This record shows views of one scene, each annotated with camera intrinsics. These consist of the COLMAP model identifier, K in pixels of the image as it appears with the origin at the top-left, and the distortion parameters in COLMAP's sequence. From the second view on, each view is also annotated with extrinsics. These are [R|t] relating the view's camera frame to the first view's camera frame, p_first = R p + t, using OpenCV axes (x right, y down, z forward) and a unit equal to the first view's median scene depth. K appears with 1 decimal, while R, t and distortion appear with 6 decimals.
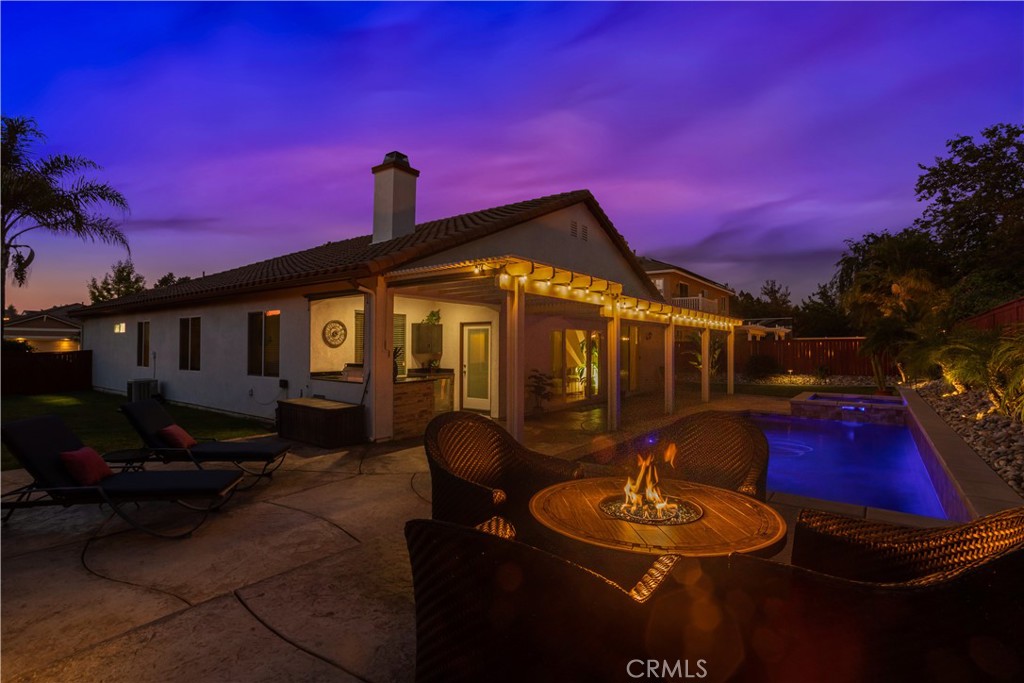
lens RADIAL K [[495.2, 0, 508.9], [0, 495.2, 339.4], [0, 0, 1]] dist [-0.050704, 0.034670]
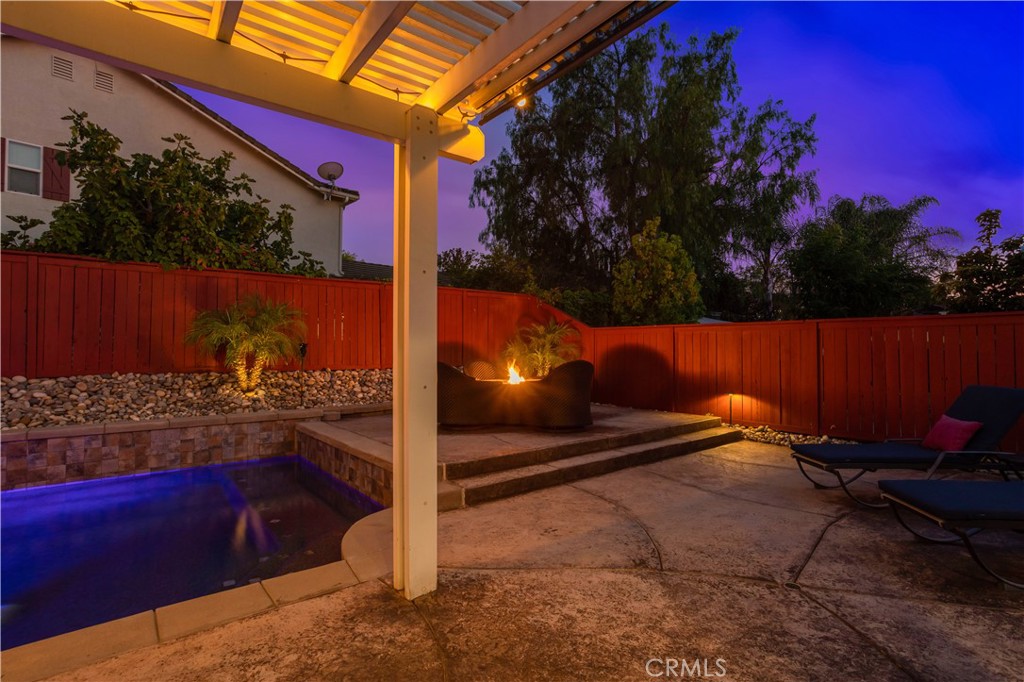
lens RADIAL K [[495.2, 0, 508.9], [0, 495.2, 338.9], [0, 0, 1]] dist [-0.050704, 0.034670]
pose [[-0.967469, 0.002523, 0.252978, -0.090839], [-0.007888, 0.999163, -0.040130, 0.039871], [-0.252868, -0.040820, -0.966639, 0.802380]]
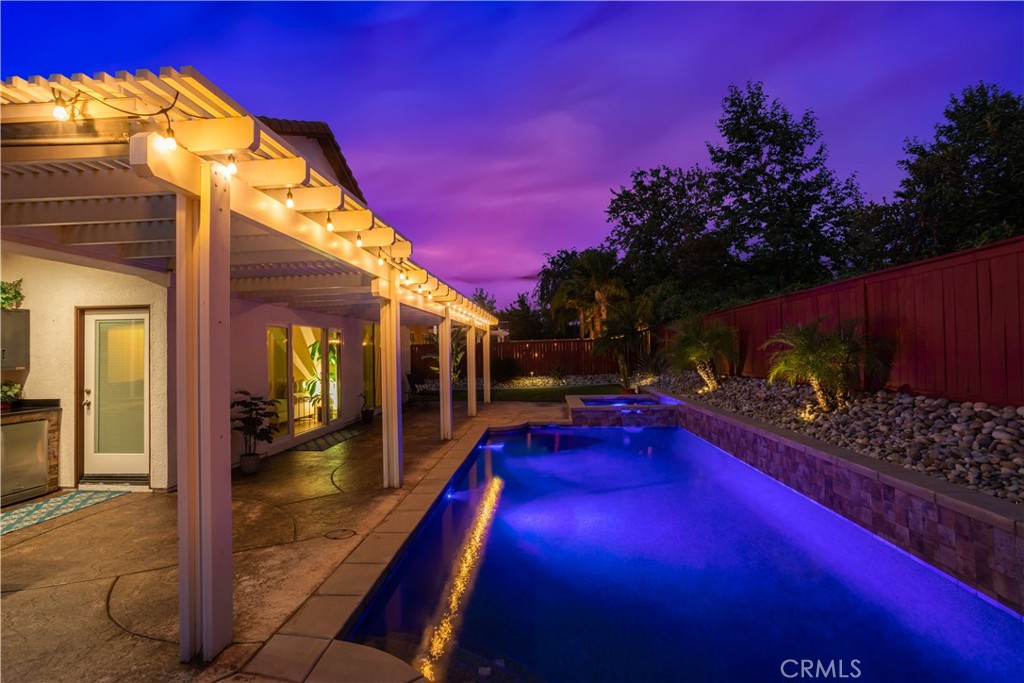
lens RADIAL K [[495.2, 0, 508.9], [0, 495.2, 339.4], [0, 0, 1]] dist [-0.050704, 0.034670]
pose [[0.840286, -0.005982, 0.542110, 0.004293], [0.012503, 0.999887, -0.008346, 0.008906], [-0.541999, 0.013791, 0.840266, 0.332454]]
